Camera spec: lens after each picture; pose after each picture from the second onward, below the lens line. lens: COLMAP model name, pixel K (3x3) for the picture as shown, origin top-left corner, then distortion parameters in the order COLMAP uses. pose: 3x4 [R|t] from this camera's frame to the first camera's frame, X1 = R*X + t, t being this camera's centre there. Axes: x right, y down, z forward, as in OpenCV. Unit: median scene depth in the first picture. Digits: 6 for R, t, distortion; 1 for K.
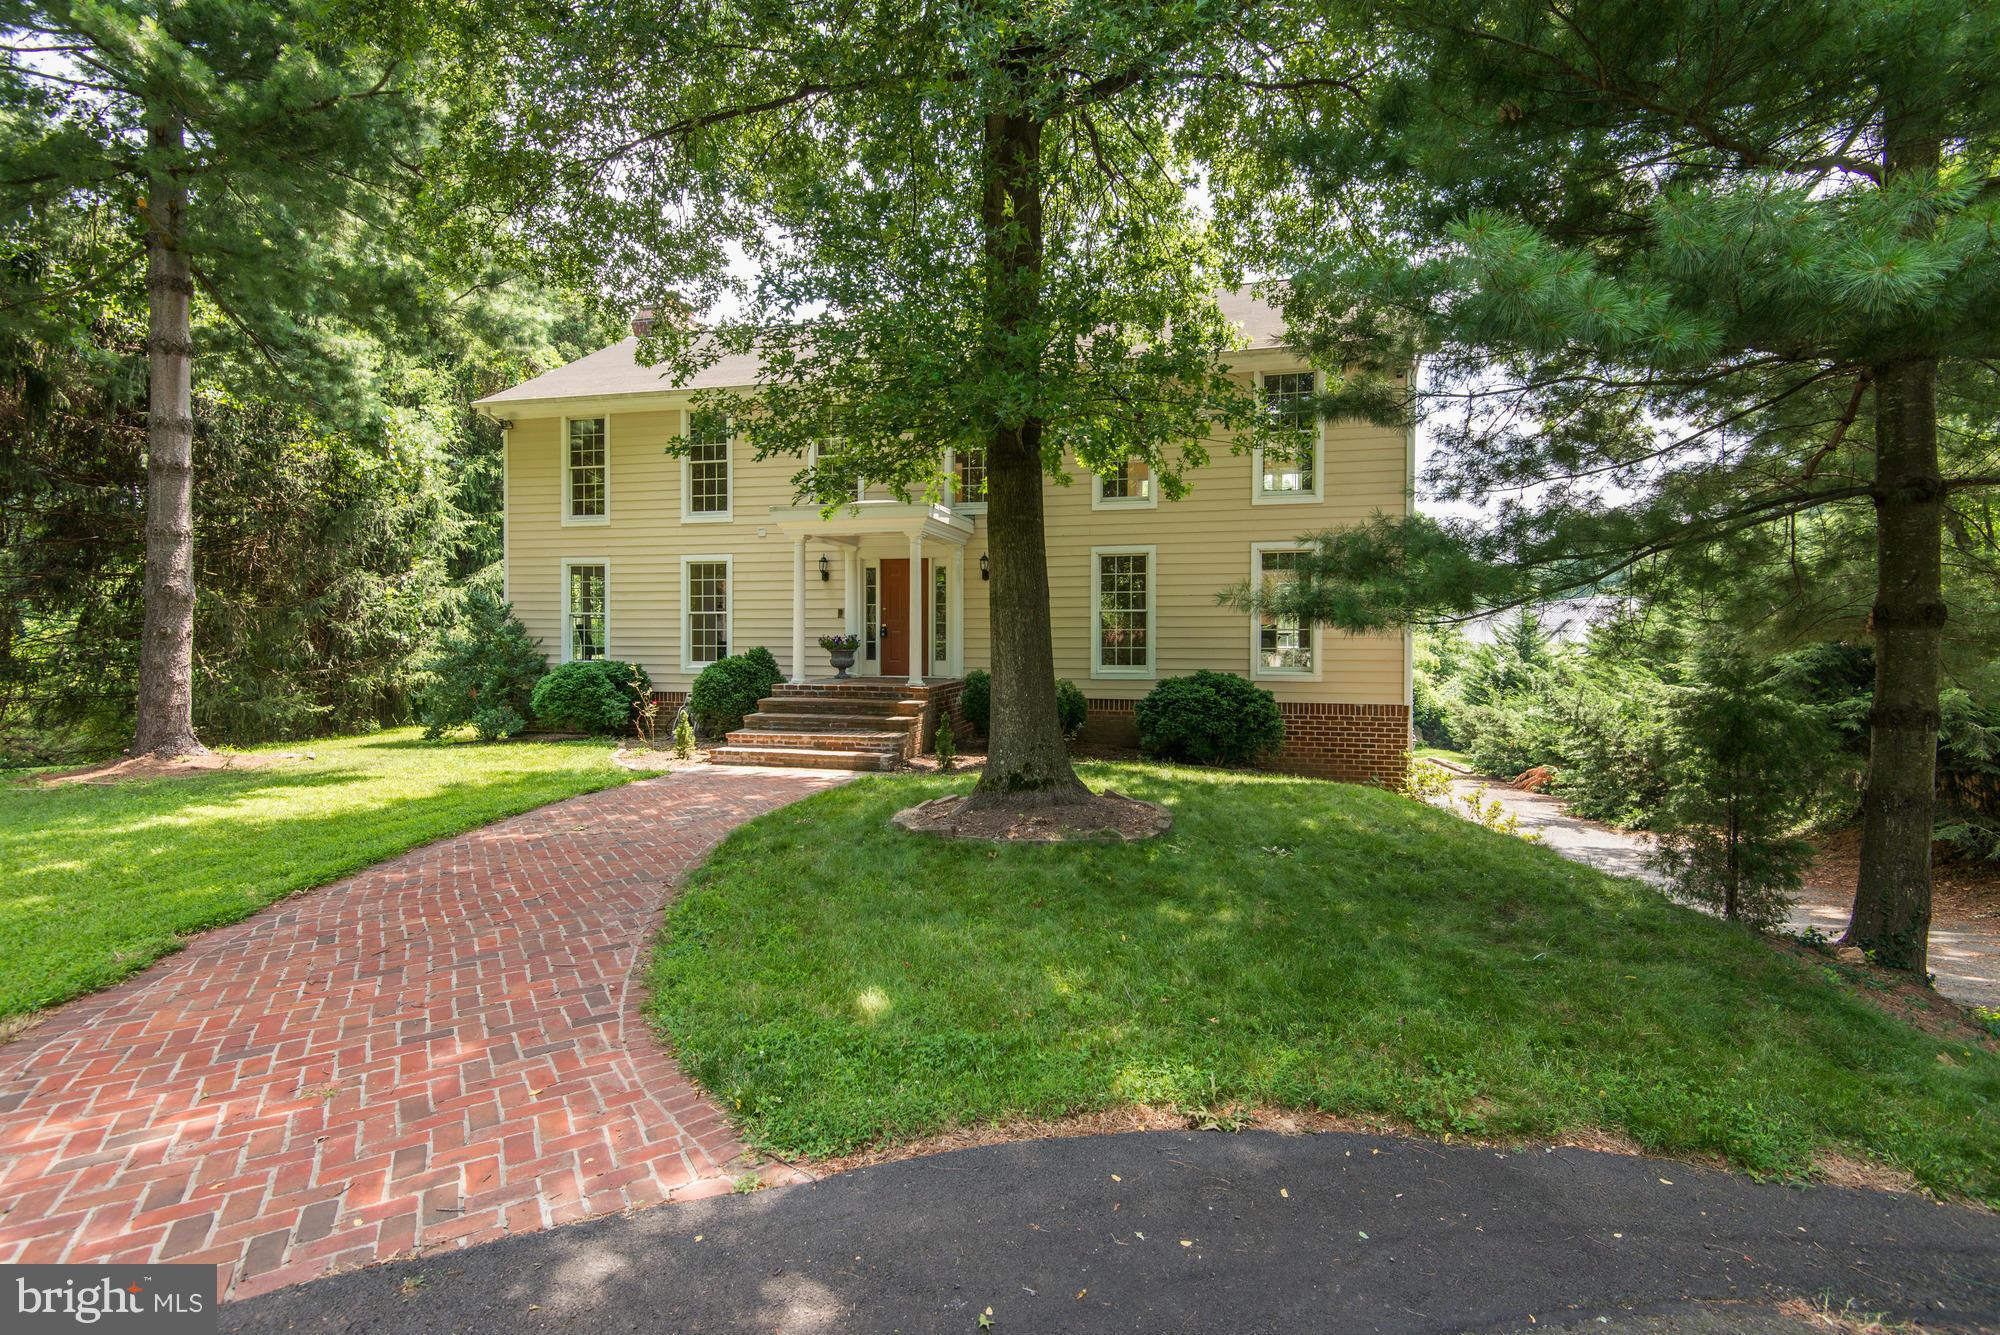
lens RADIAL K [[949.2, 0, 998.5], [0, 949.2, 681.2], [0, 0, 1]] dist [0.026807, -0.022466]
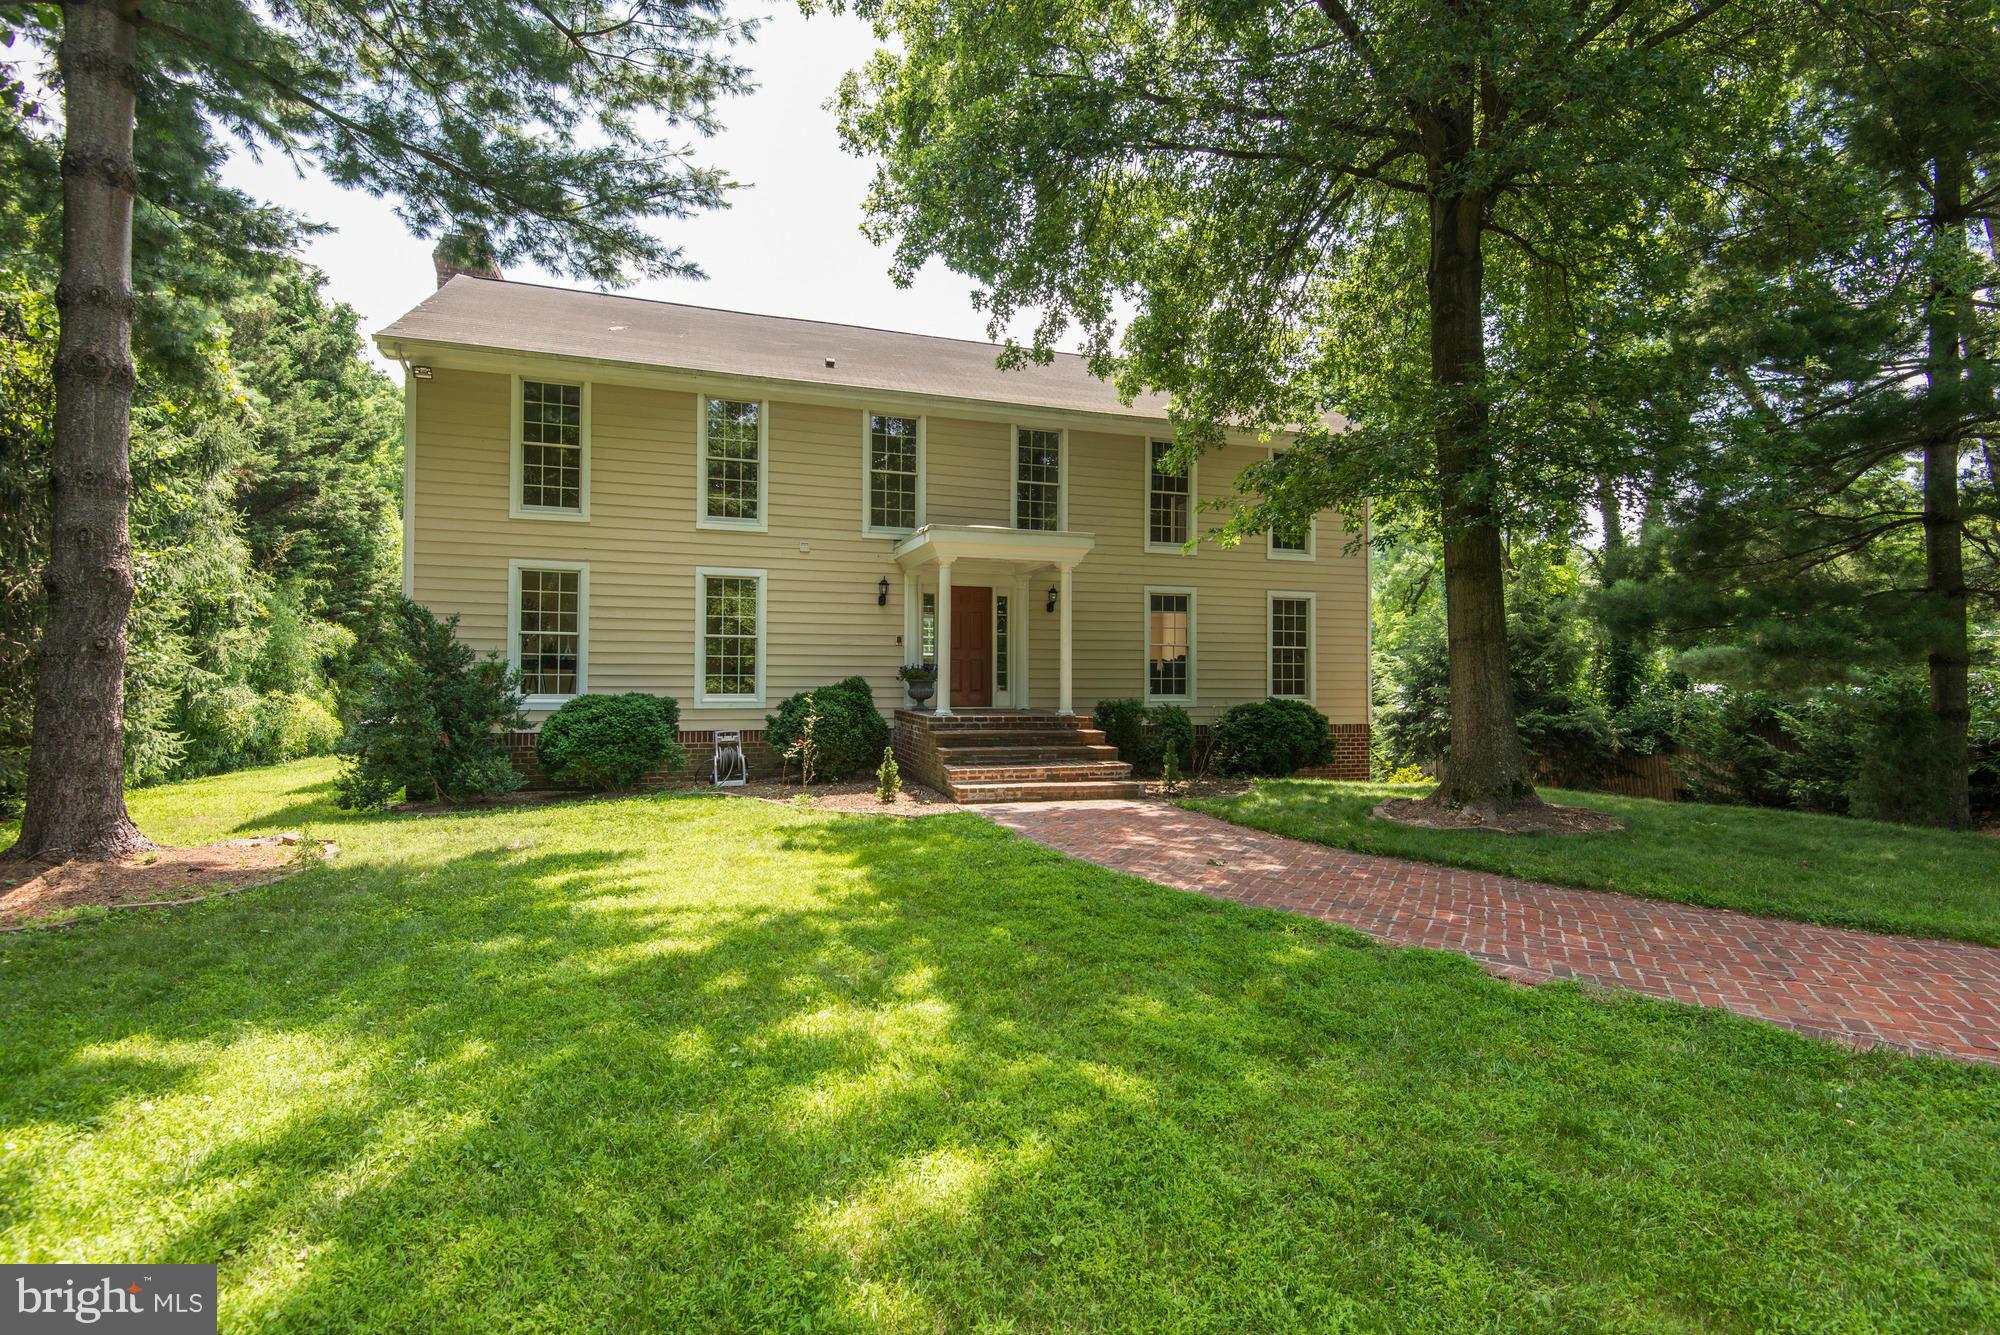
lens RADIAL K [[949.2, 0, 998.5], [0, 949.2, 681.2], [0, 0, 1]] dist [0.026807, -0.022466]
pose [[0.826346, -0.002907, 0.563156, -0.622144], [0.018133, 0.999606, -0.021448, -0.009313], [-0.562871, 0.027935, 0.826073, 0.172316]]
